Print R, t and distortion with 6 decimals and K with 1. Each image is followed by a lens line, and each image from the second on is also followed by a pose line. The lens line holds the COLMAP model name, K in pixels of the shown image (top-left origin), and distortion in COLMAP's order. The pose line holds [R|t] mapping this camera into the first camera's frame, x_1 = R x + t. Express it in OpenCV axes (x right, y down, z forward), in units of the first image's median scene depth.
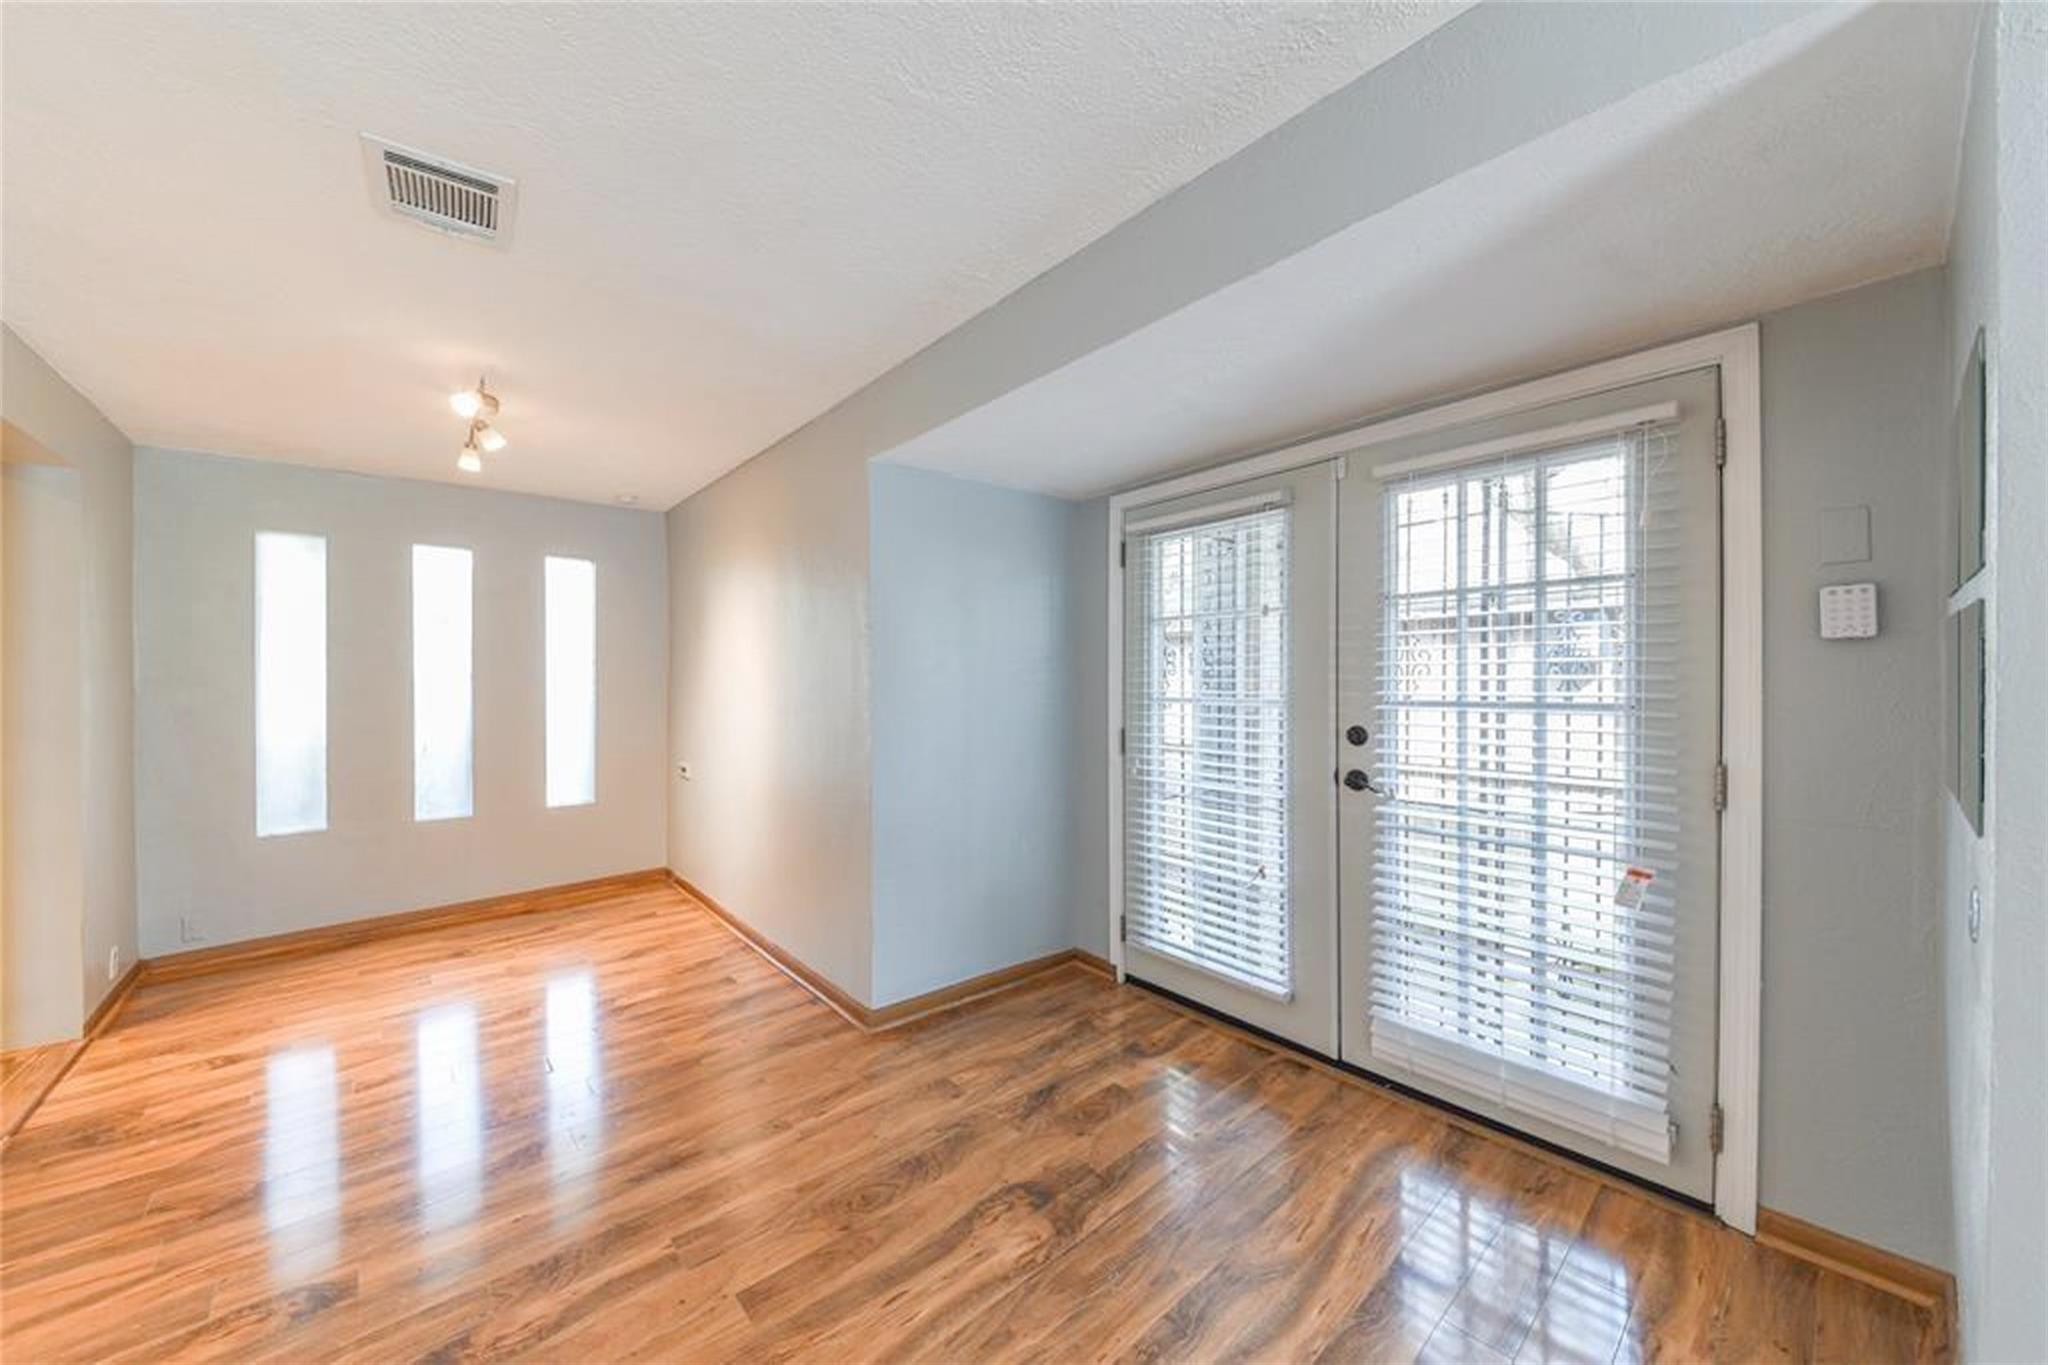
lens RADIAL K [[738.9, 0, 981.7], [0, 738.9, 670.5], [0, 0, 1]] dist [-0.005621, -0.002824]
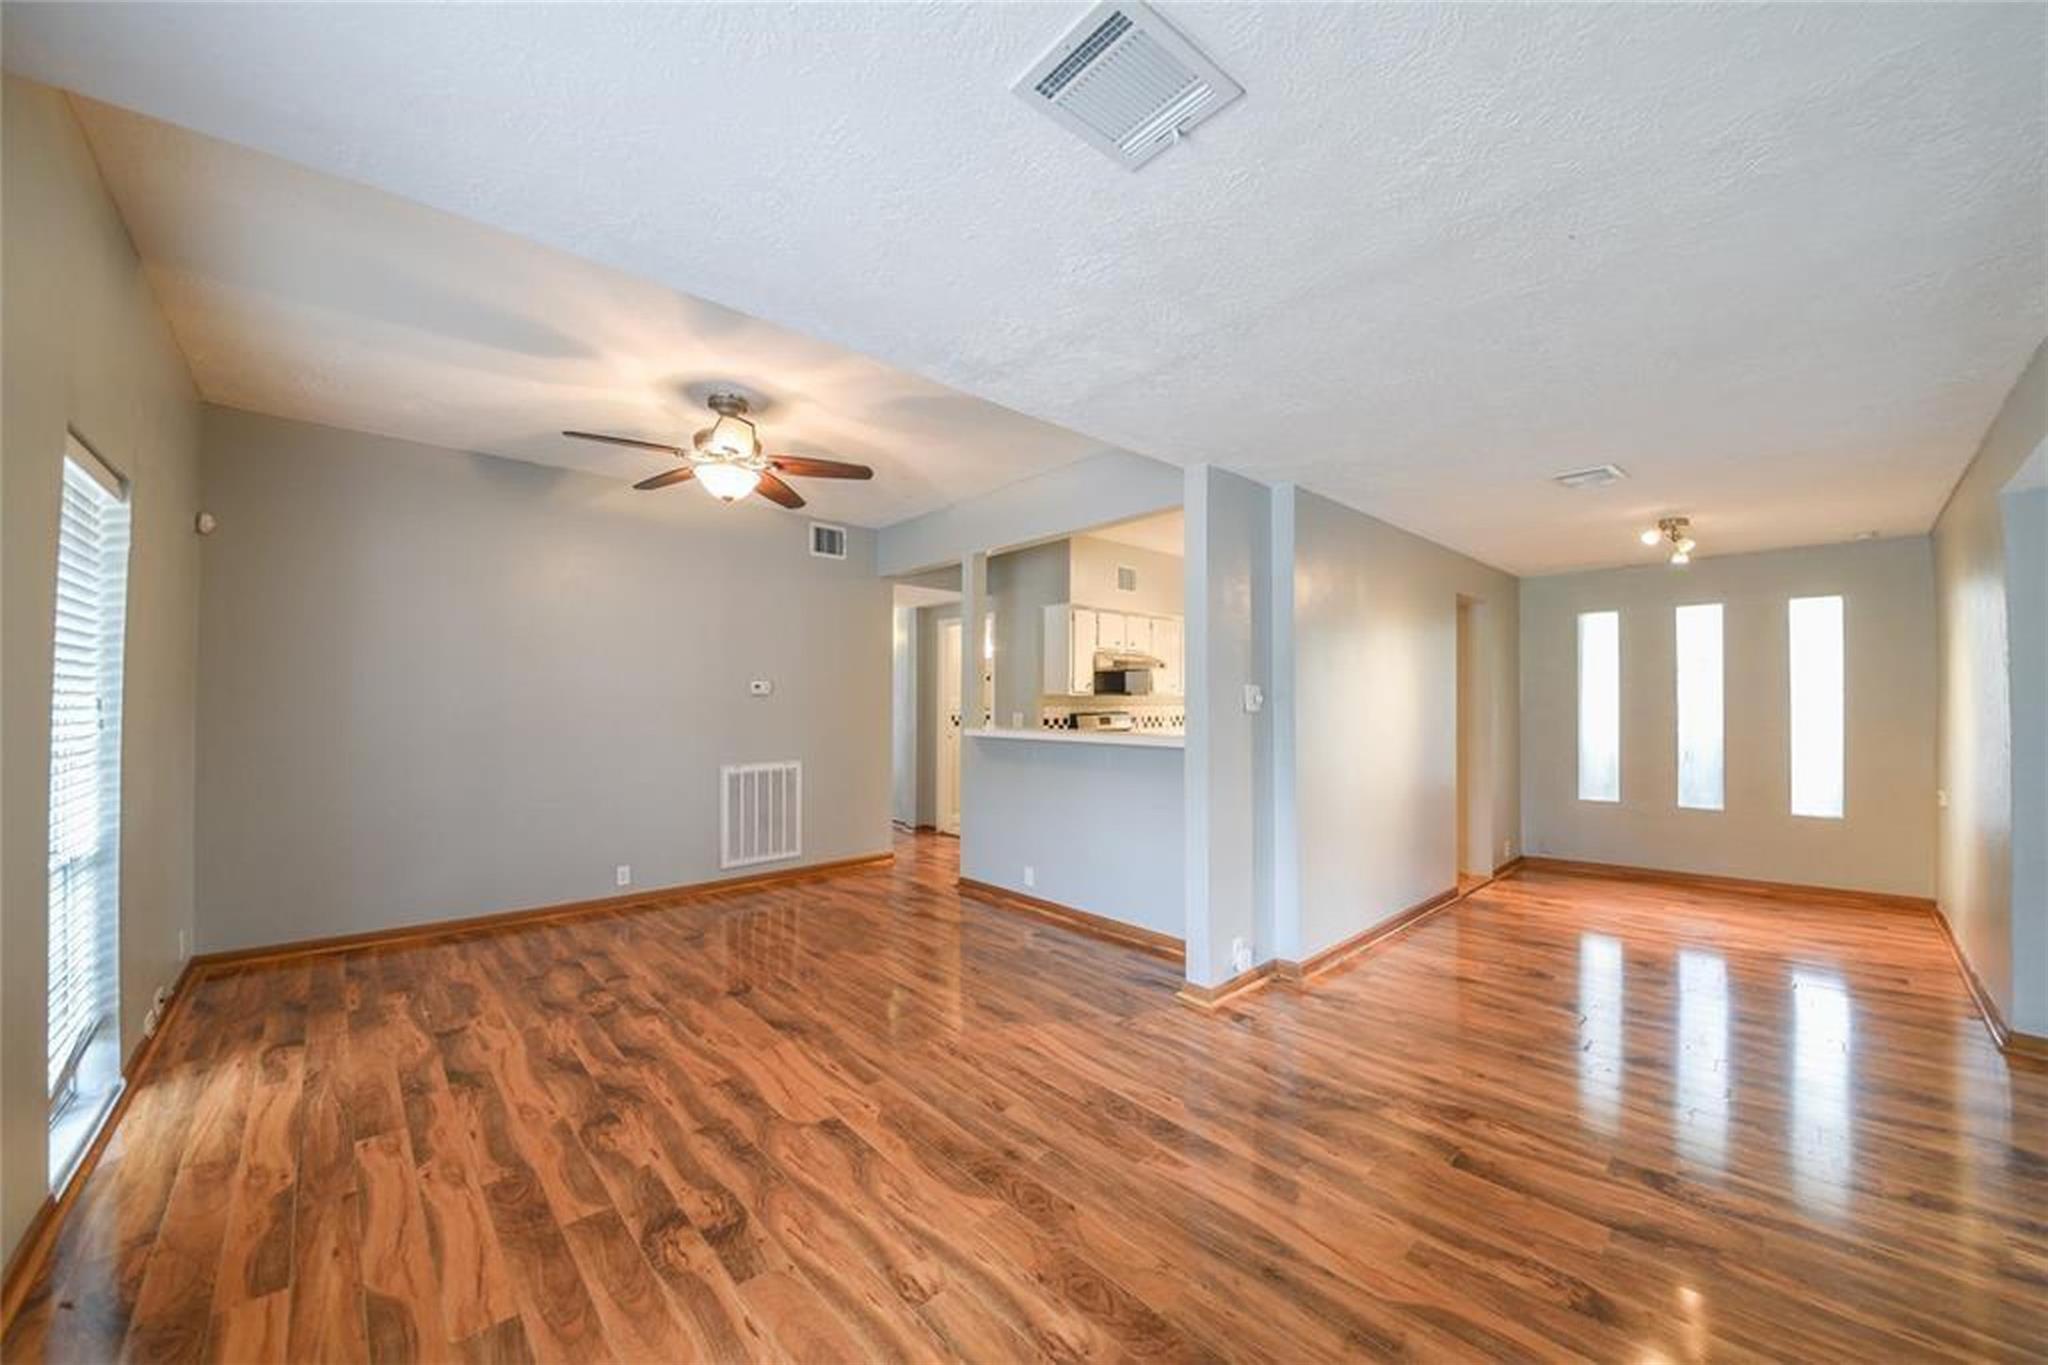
lens RADIAL K [[738.9, 0, 1042.4], [0, 738.9, 688.6], [0, 0, 1]] dist [-0.005621, -0.002824]
pose [[0.072640, -0.004713, -0.997347, 0.647682], [0.009311, 0.999948, -0.004048, -0.030750], [0.997315, -0.008992, 0.072680, -0.362923]]
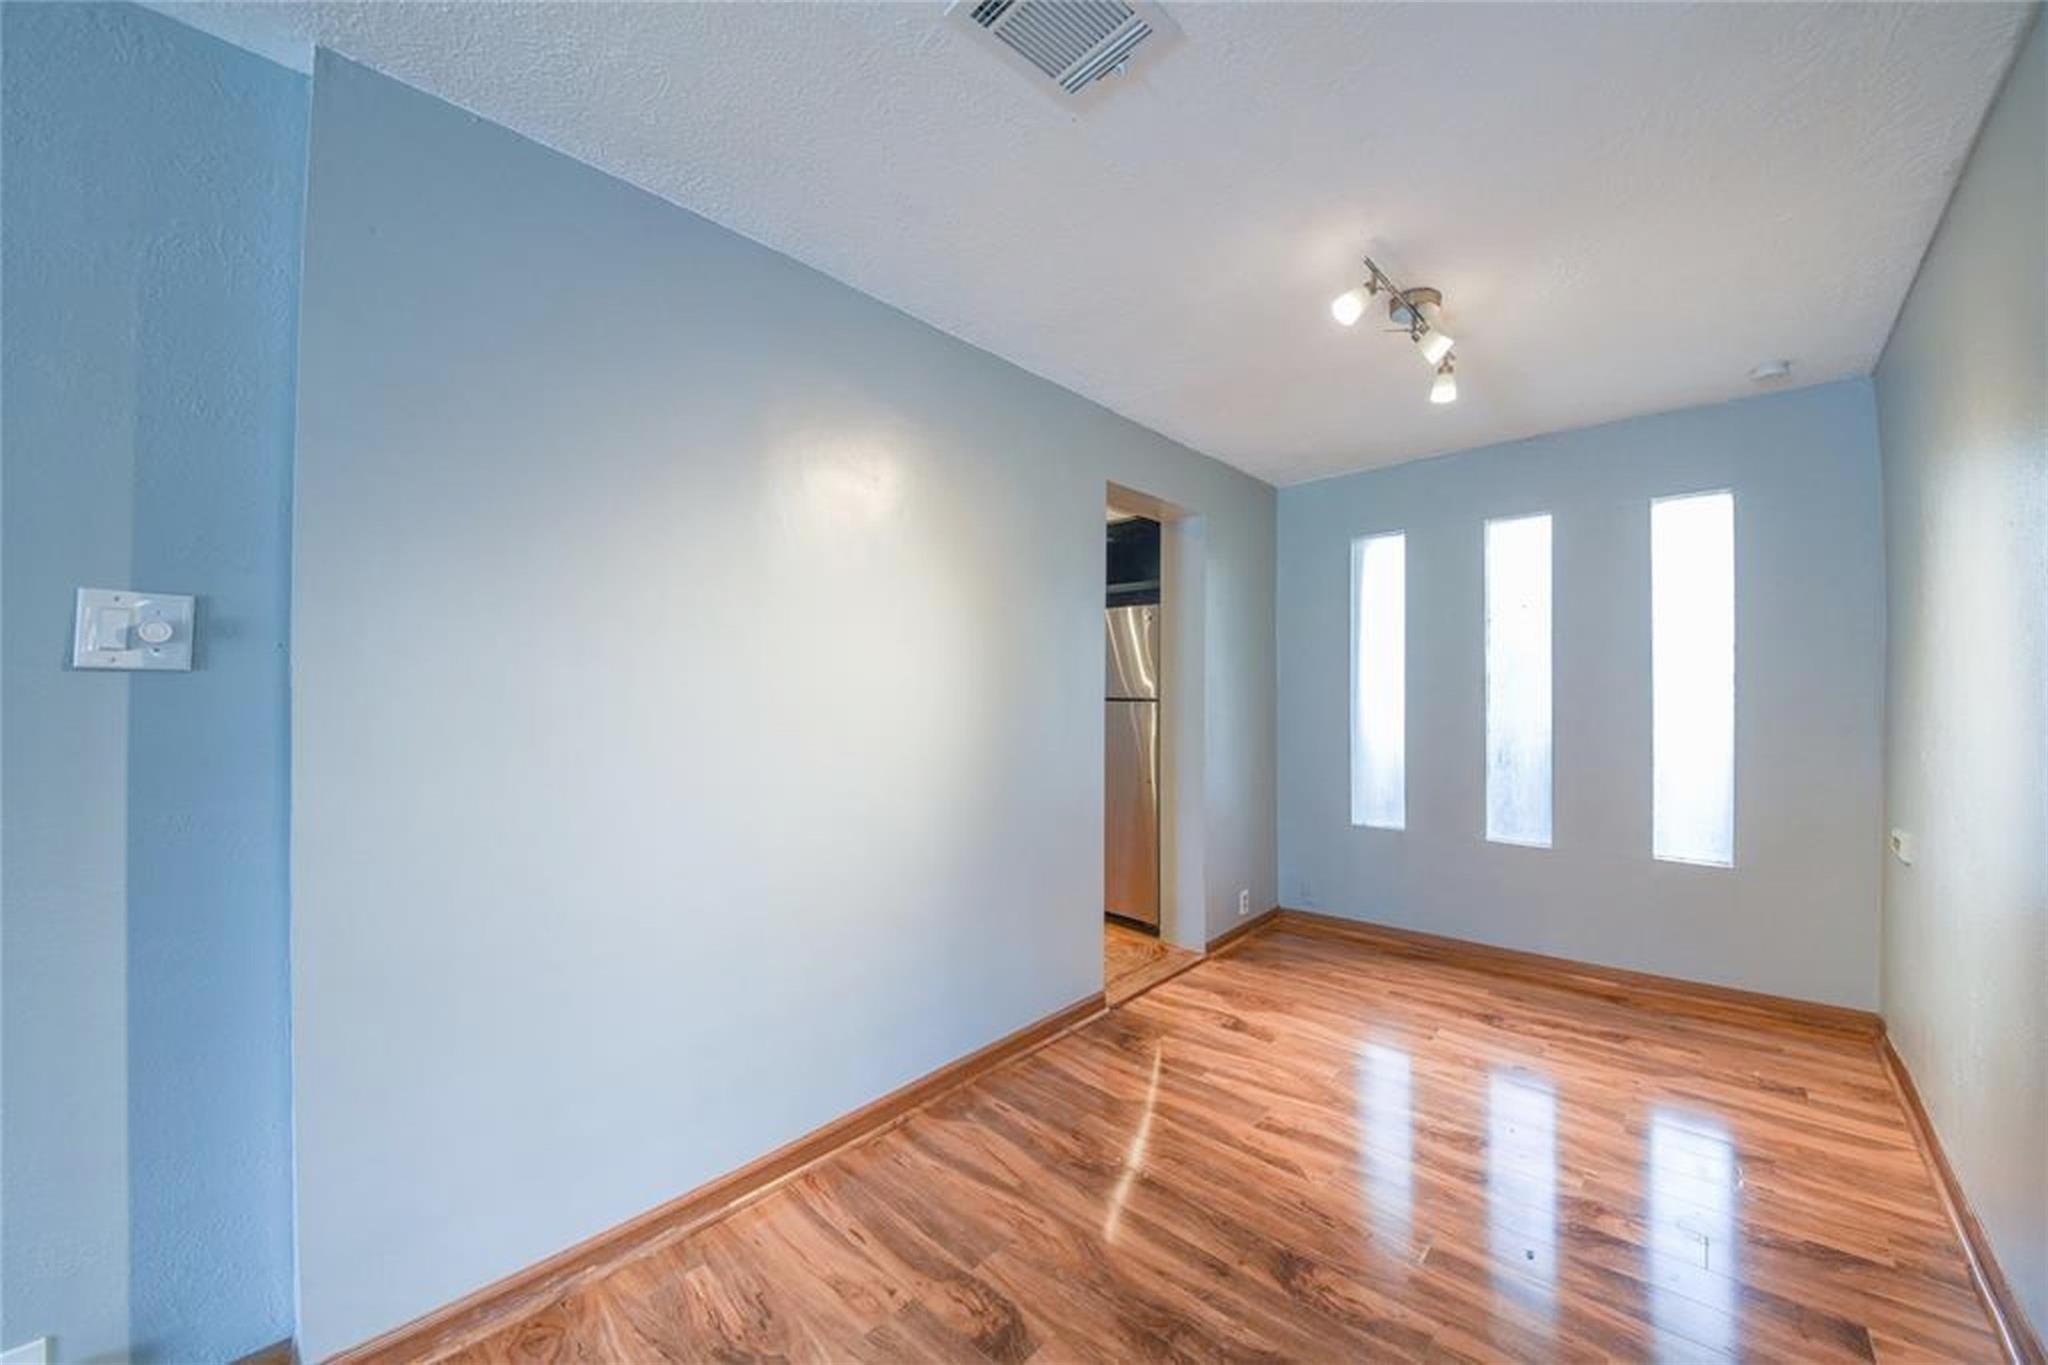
lens RADIAL K [[738.9, 0, 1054.4], [0, 738.9, 683.2], [0, 0, 1]] dist [-0.005621, -0.002824]
pose [[0.155541, 0.003664, -0.987823, 0.010999], [0.009866, 0.999937, 0.005263, 0.011924], [0.987780, -0.010564, 0.155495, 0.449217]]
